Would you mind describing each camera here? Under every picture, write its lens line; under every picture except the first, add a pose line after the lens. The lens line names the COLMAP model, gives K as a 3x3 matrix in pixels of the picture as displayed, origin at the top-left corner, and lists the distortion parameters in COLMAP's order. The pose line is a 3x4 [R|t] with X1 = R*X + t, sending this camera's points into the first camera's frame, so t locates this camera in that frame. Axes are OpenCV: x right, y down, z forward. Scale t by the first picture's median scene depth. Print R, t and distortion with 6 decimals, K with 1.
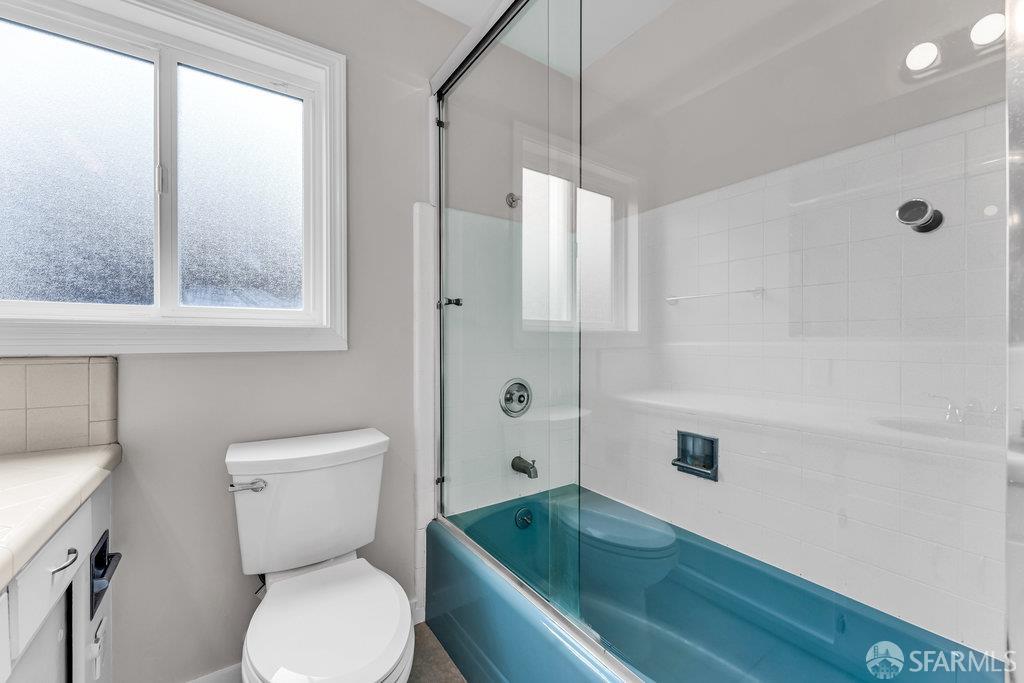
lens RADIAL K [[410.6, 0, 512.0], [0, 410.6, 341.5], [0, 0, 1]] dist [-0.000954, -0.000369]
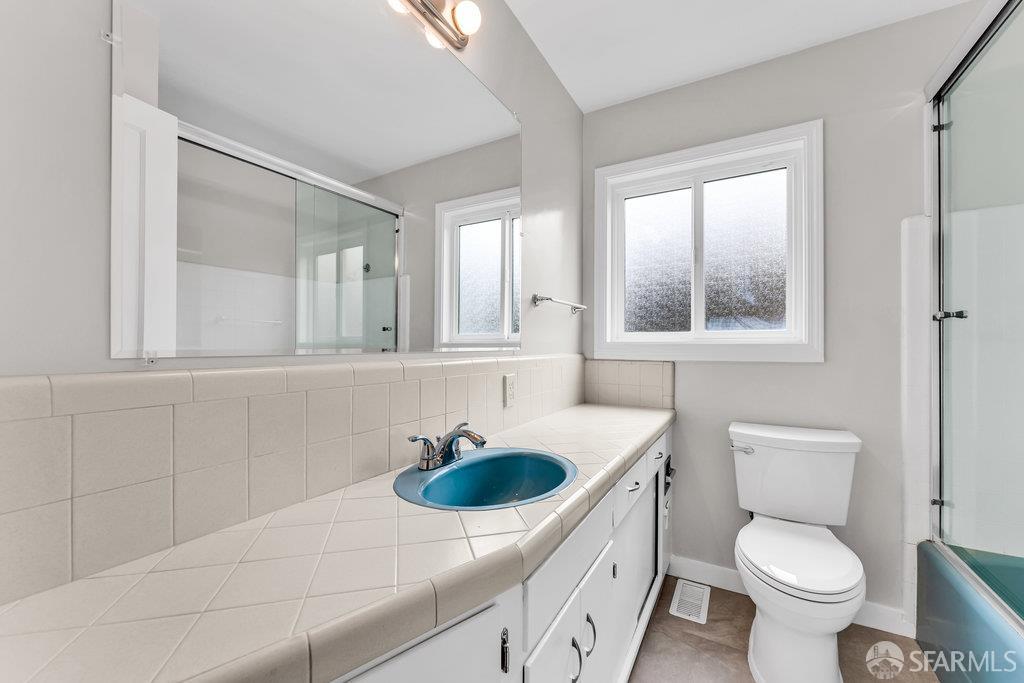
lens RADIAL K [[410.6, 0, 512.0], [0, 410.6, 341.5], [0, 0, 1]] dist [-0.000954, -0.000369]
pose [[0.432904, -0.009651, -0.901388, 0.297173], [-0.008987, 0.999847, -0.015021, -0.014317], [0.901395, 0.014603, 0.432751, -0.355505]]
